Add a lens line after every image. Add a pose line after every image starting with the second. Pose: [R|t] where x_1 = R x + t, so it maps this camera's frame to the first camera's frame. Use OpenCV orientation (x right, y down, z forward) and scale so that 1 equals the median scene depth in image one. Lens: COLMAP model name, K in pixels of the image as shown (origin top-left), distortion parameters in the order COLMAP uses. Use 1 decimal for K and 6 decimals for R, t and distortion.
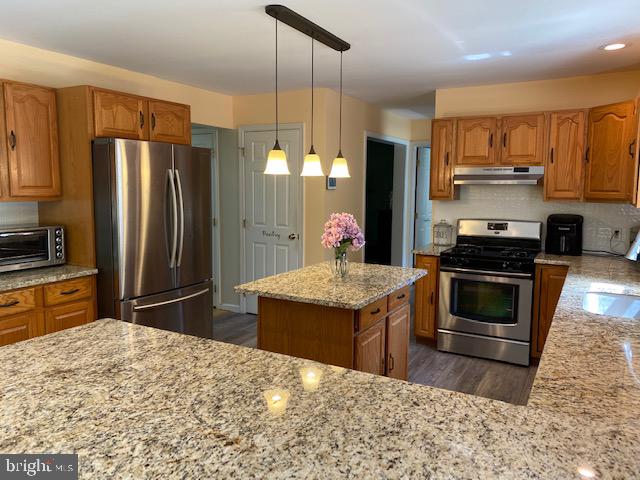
lens RADIAL K [[488.9, 0, 320.0], [0, 488.9, 232.4], [0, 0, 1]] dist [0.036167, -0.042349]
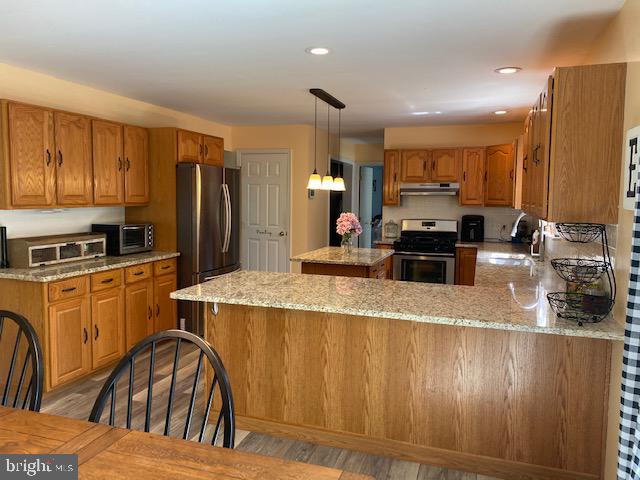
lens RADIAL K [[488.9, 0, 320.0], [0, 488.9, 232.4], [0, 0, 1]] dist [0.036167, -0.042349]
pose [[0.982363, -0.011499, 0.186630, -0.256756], [0.015325, 0.999701, -0.019074, 0.040132], [-0.186355, 0.021597, 0.982245, -0.411330]]
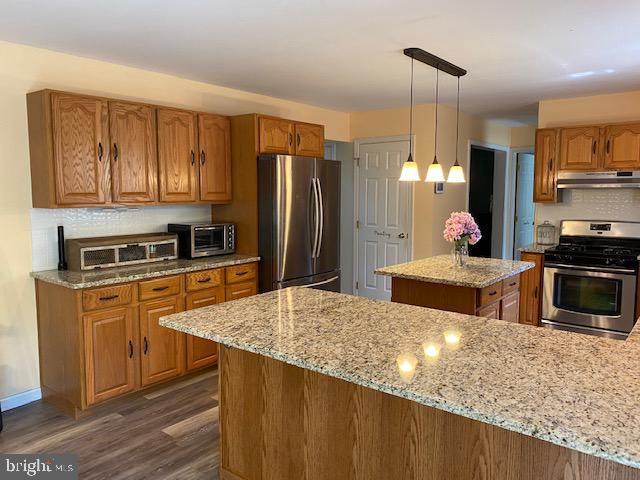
lens RADIAL K [[488.9, 0, 320.0], [0, 488.9, 232.4], [0, 0, 1]] dist [0.036167, -0.042349]
pose [[0.985905, 0.006324, -0.167187, -0.071140], [-0.008527, 0.999886, -0.012462, 0.020953], [0.167089, 0.013712, 0.985847, -0.184688]]
